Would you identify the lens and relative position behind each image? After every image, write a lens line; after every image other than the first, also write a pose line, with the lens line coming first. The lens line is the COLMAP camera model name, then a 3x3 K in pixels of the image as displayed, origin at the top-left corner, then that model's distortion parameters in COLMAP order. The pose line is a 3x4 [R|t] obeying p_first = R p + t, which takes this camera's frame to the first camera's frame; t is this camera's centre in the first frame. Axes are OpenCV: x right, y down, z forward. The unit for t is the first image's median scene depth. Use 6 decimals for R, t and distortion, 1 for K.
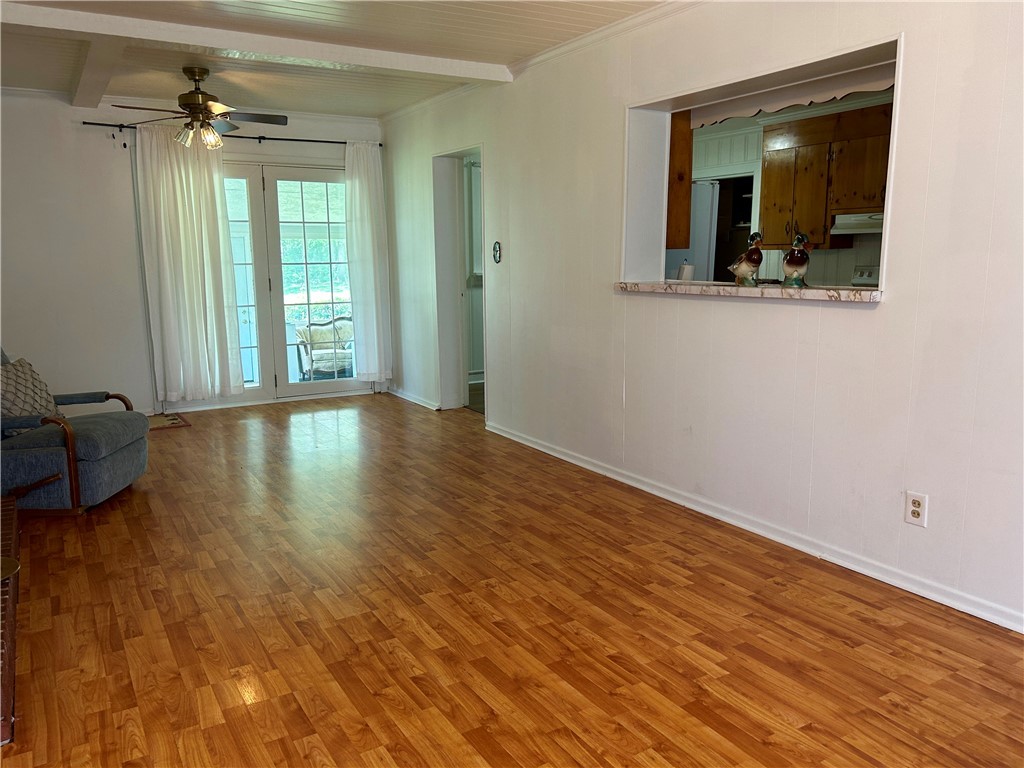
lens RADIAL K [[780.3, 0, 513.8], [0, 780.3, 380.8], [0, 0, 1]] dist [0.008218, -0.003774]
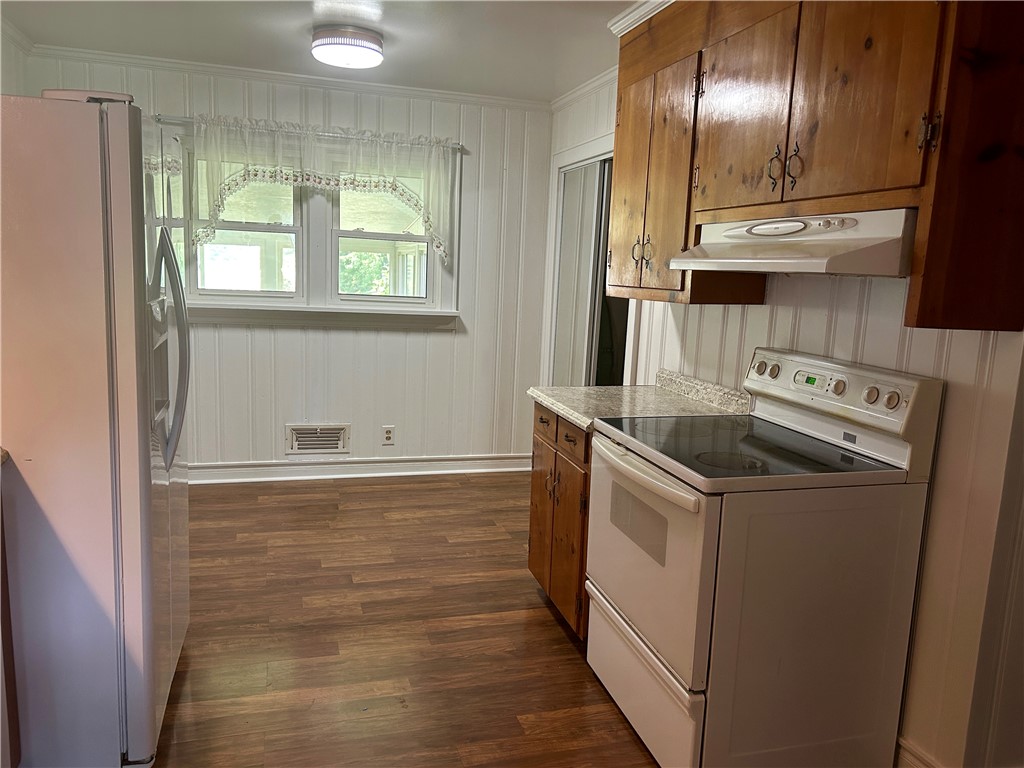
lens RADIAL K [[780.3, 0, 510.1], [0, 780.3, 383.8], [0, 0, 1]] dist [0.008218, -0.003774]
pose [[0.963030, 0.088440, -0.254465, 0.428333], [-0.094455, 0.995463, -0.011491, -0.112692], [0.252294, 0.035101, 0.967014, 0.574669]]
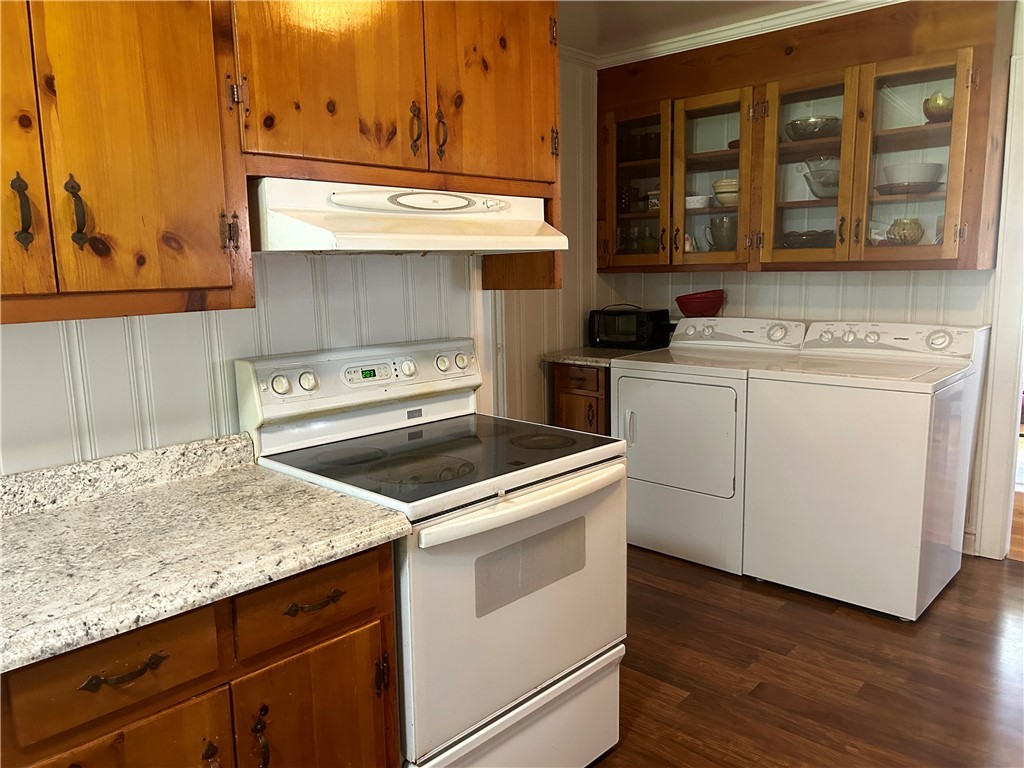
lens RADIAL K [[780.3, 0, 512.9], [0, 780.3, 388.9], [0, 0, 1]] dist [0.008218, -0.003774]
pose [[-0.289763, -0.132768, 0.947845, 0.134507], [0.183087, 0.964354, 0.191051, -0.178896], [-0.939424, 0.228897, -0.255126, 1.007522]]
